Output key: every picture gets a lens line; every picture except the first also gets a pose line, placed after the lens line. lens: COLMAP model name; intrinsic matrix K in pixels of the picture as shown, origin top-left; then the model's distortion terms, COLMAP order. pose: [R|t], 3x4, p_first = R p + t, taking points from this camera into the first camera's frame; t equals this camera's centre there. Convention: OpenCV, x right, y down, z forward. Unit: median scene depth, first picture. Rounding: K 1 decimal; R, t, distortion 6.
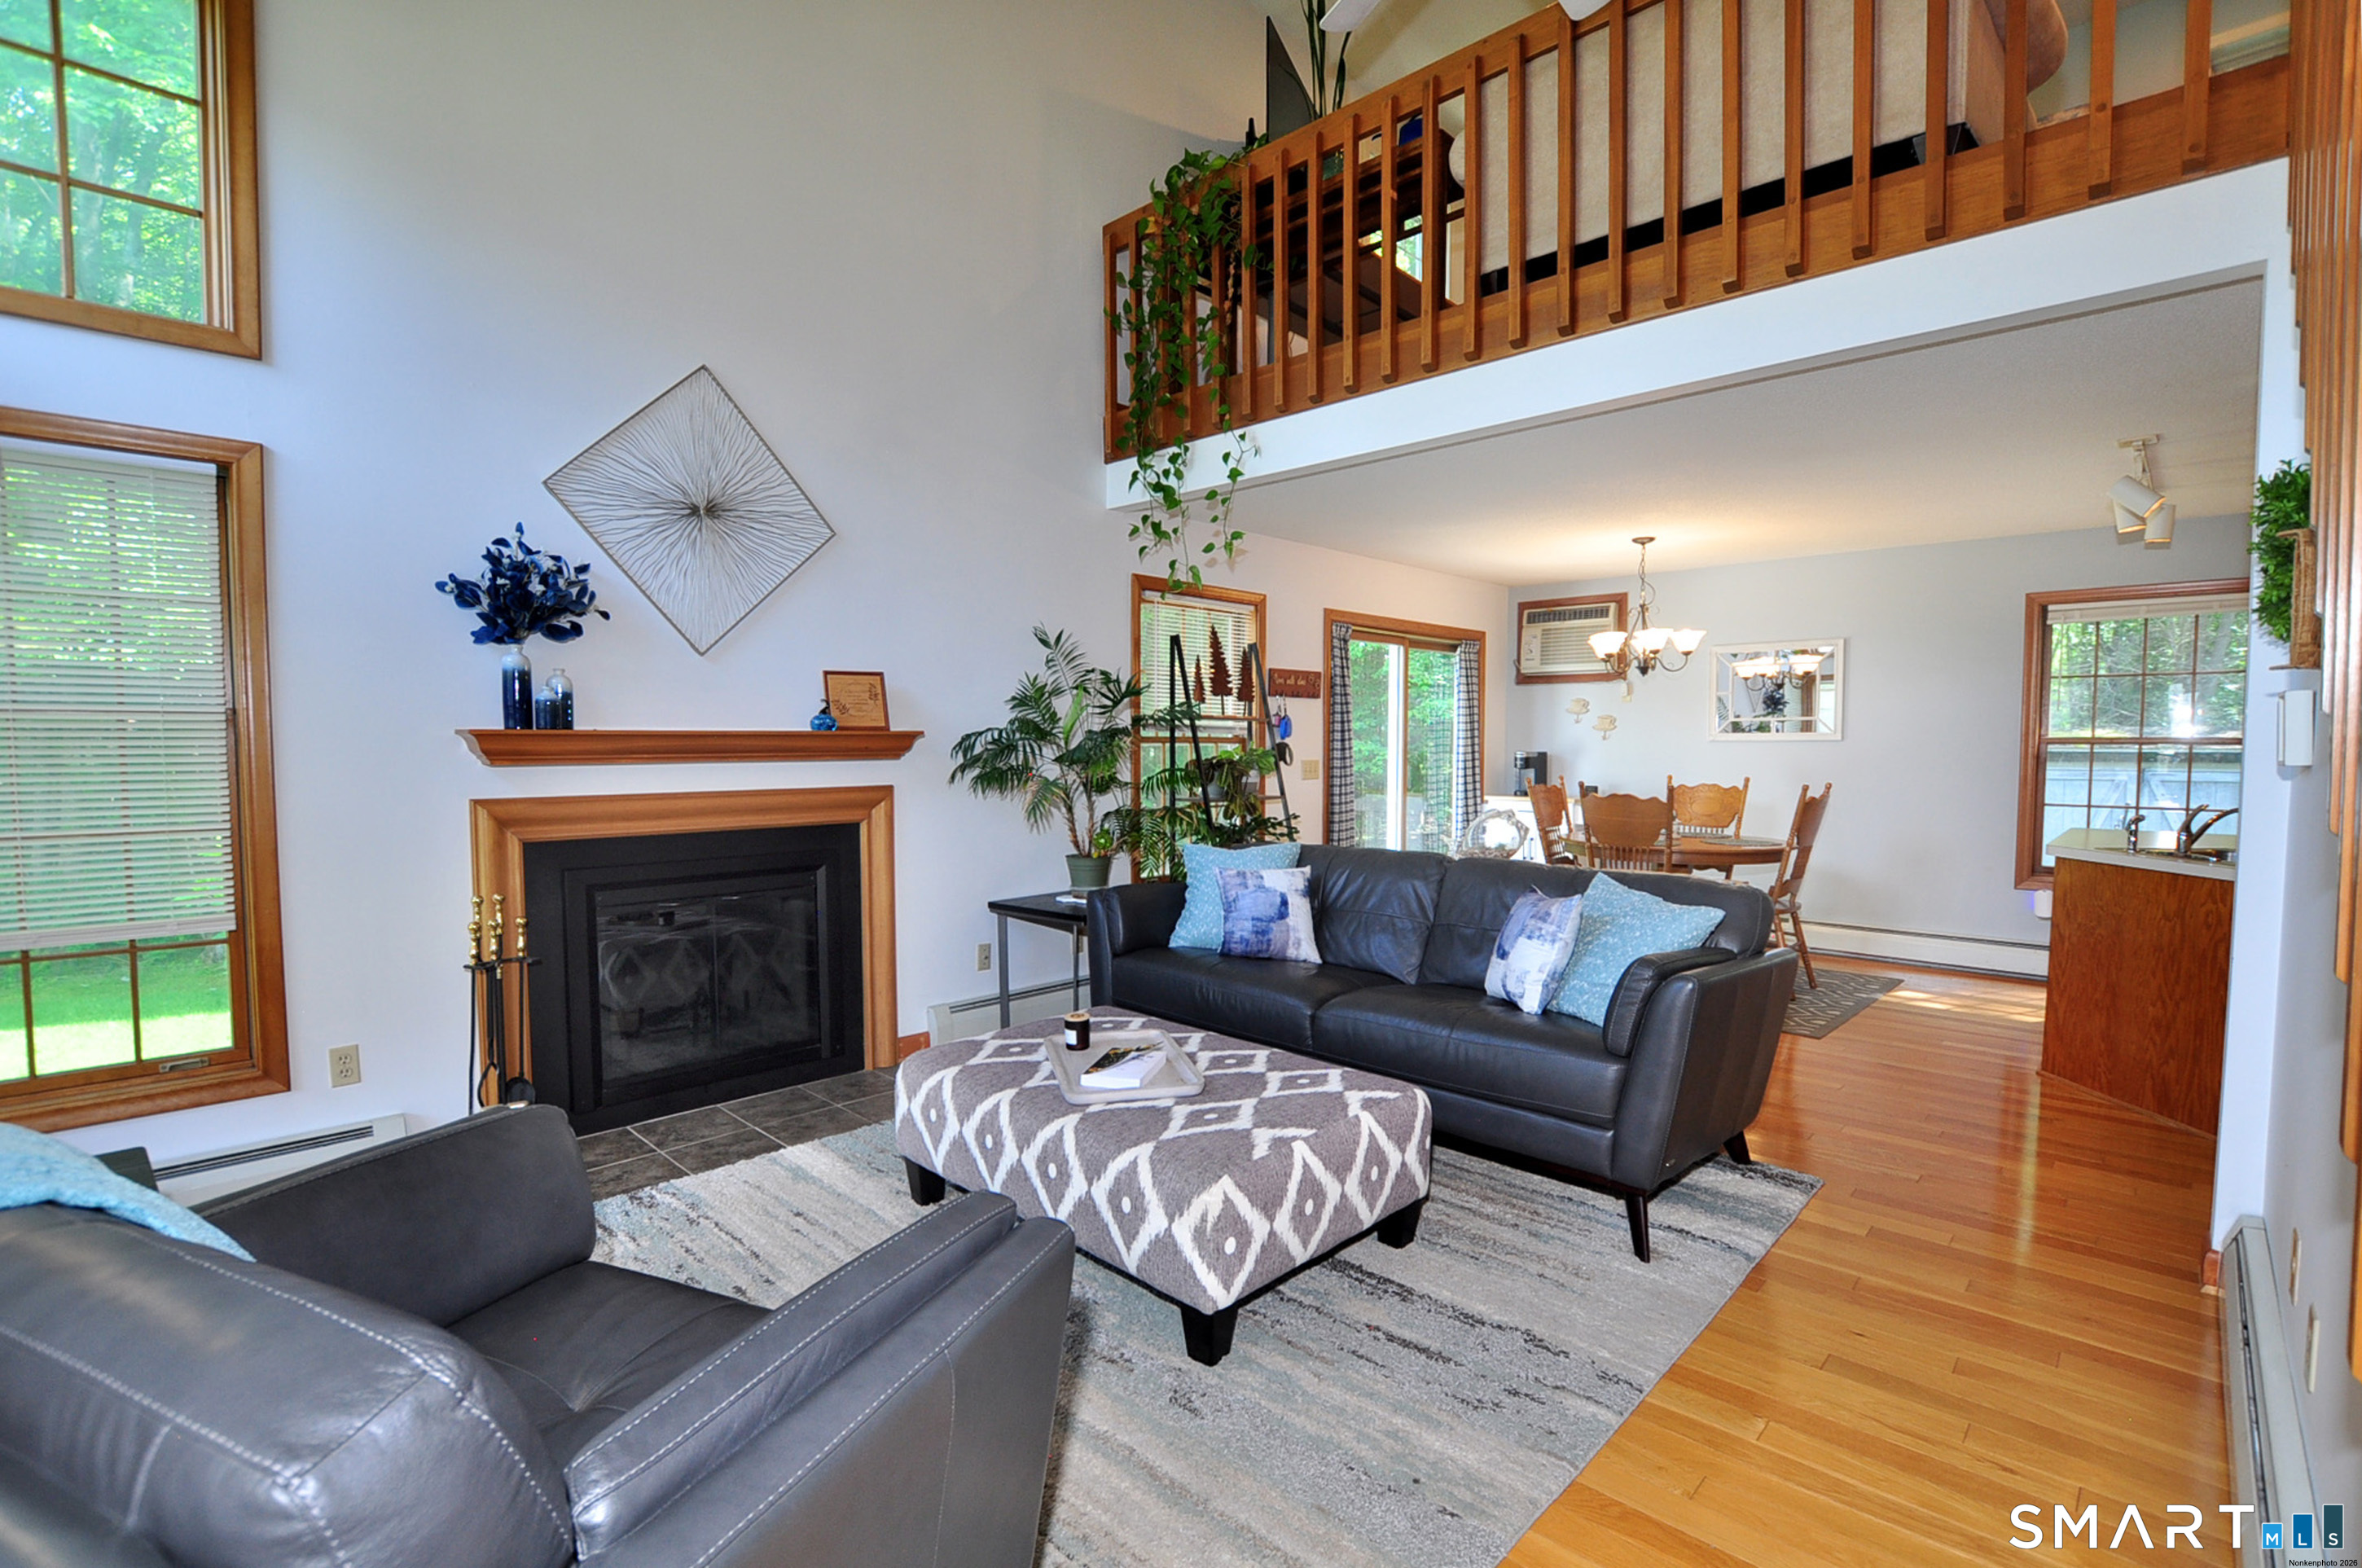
lens RADIAL K [[1047.6, 0, 1182.1], [0, 1047.6, 793.7], [0, 0, 1]] dist [-0.024970, -0.001467]
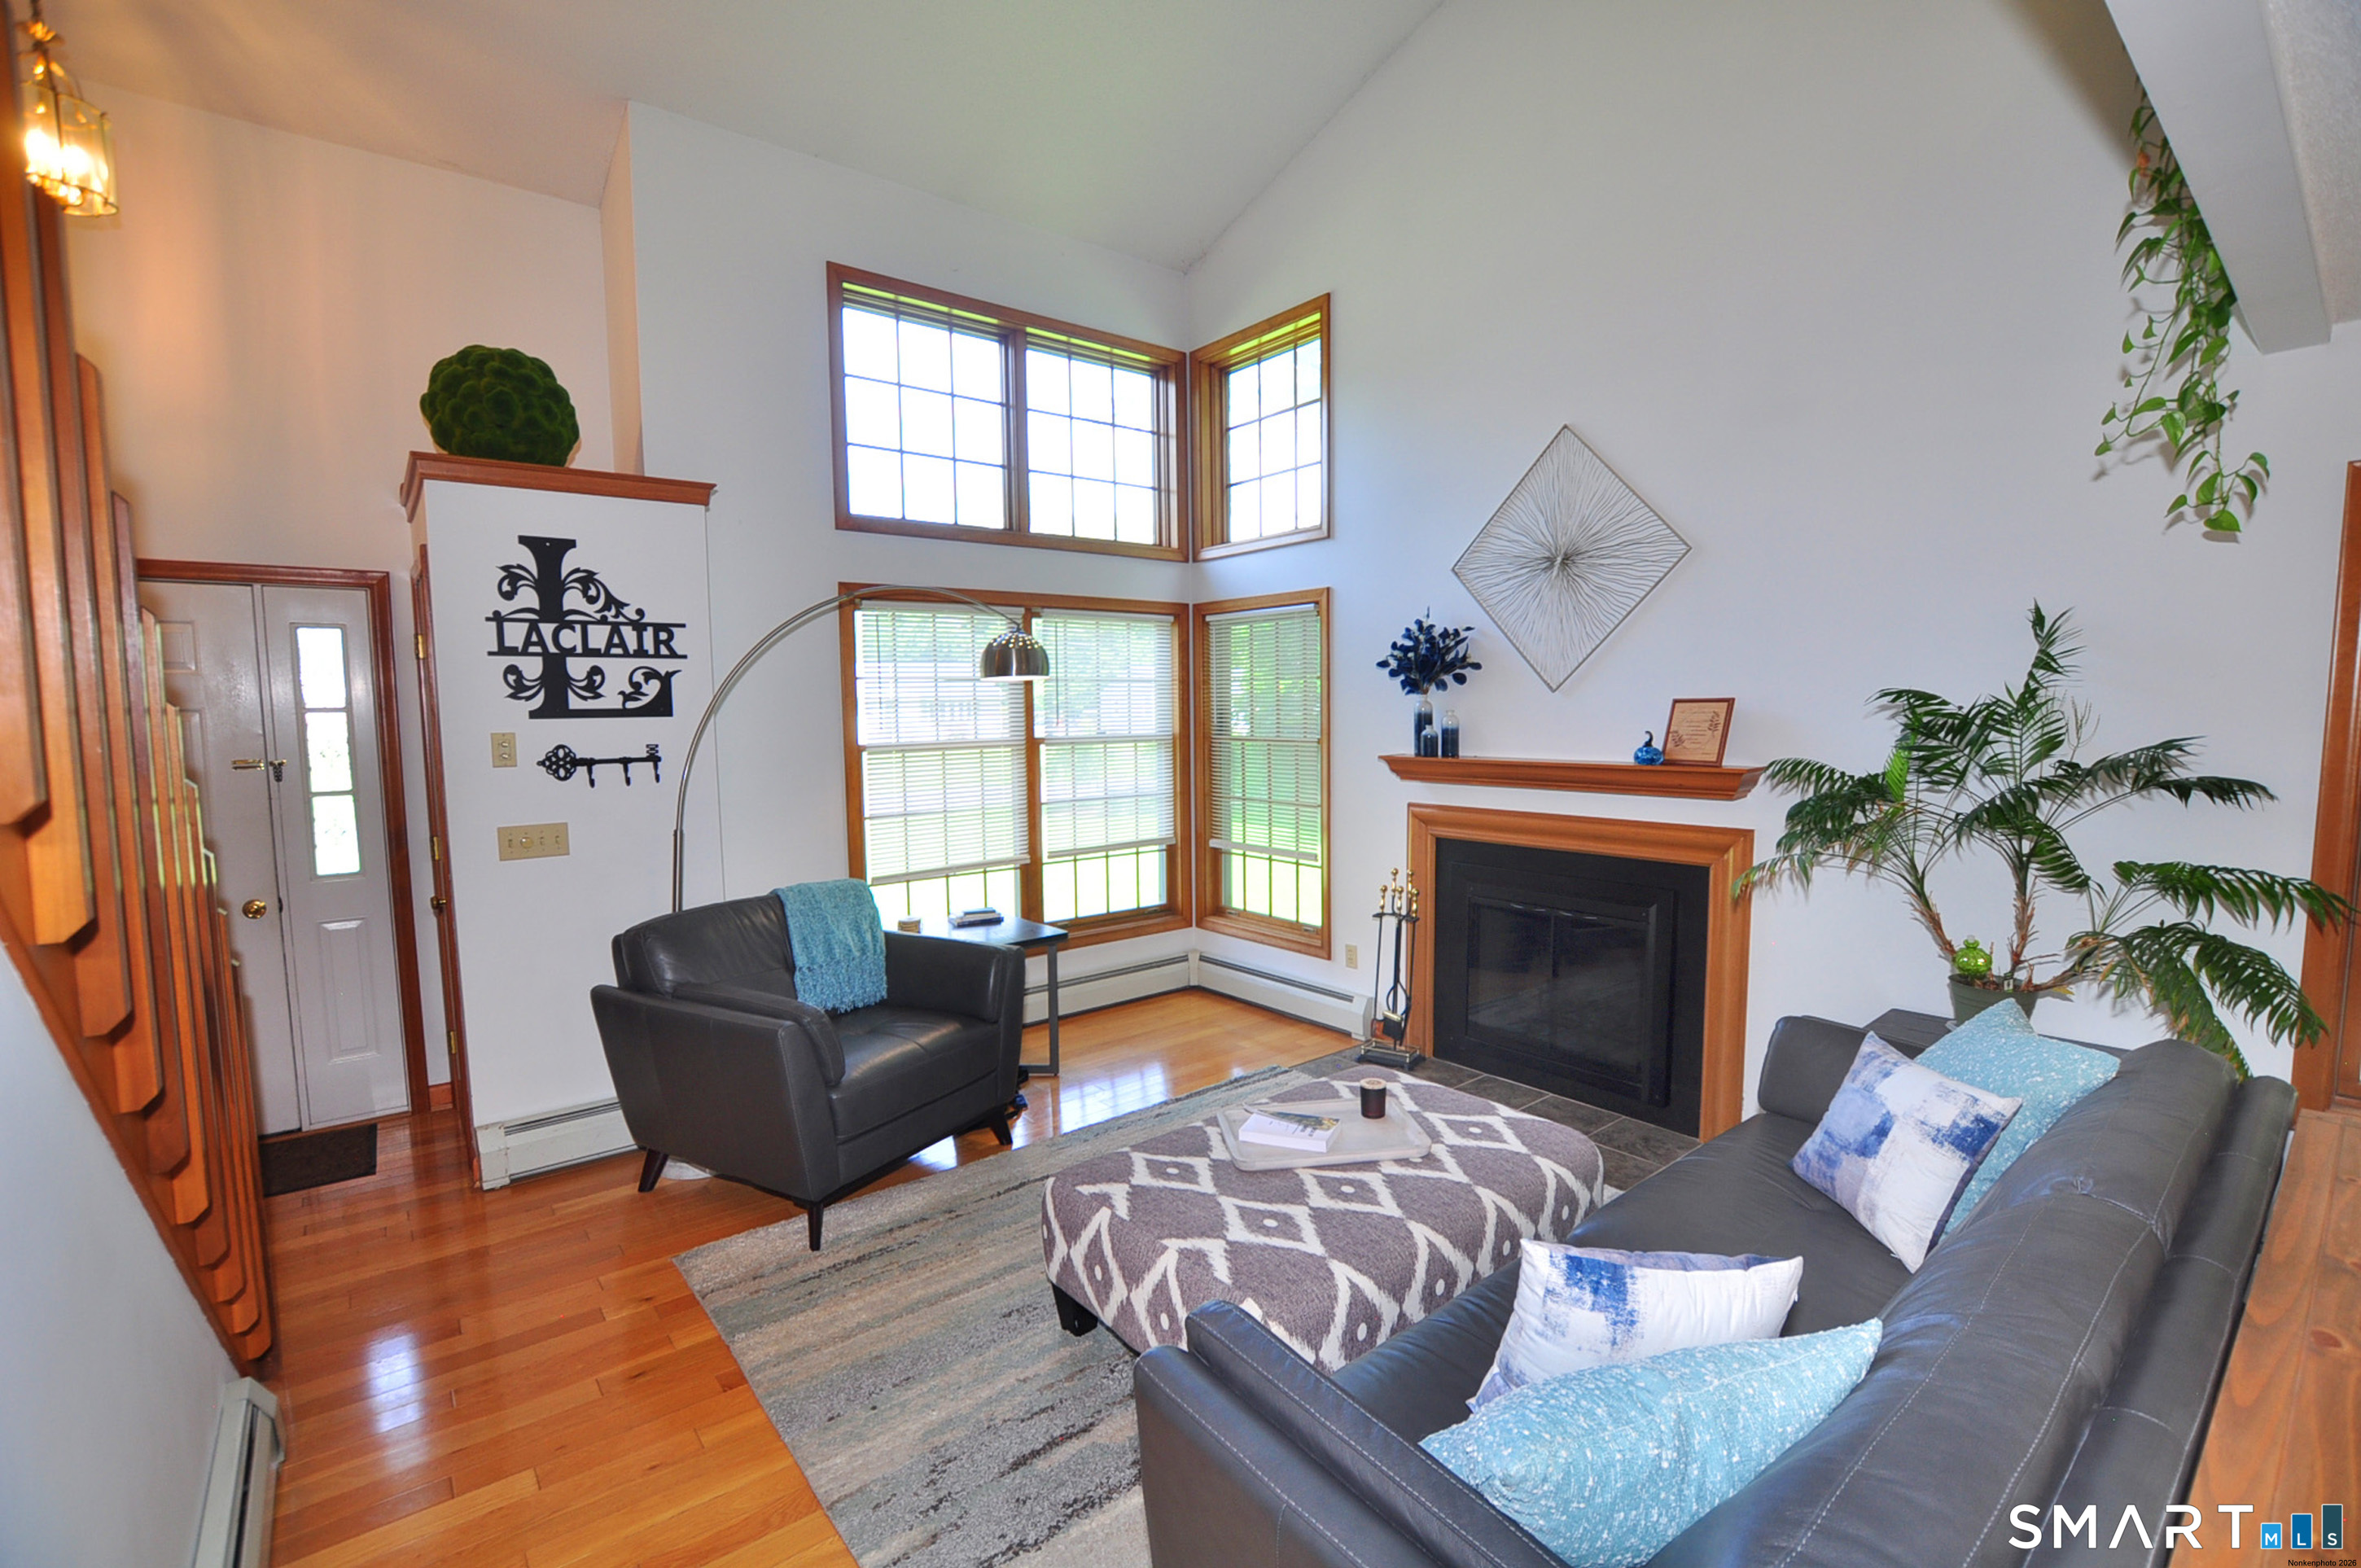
lens RADIAL K [[1047.1, 0, 1202.0], [0, 1047.1, 796.9], [0, 0, 1]] dist [-0.024970, -0.001467]
pose [[-0.109675, 0.086444, -0.990201, 0.701781], [-0.040604, 0.994990, 0.091360, -0.109450], [0.993138, 0.050226, -0.105615, 0.764028]]
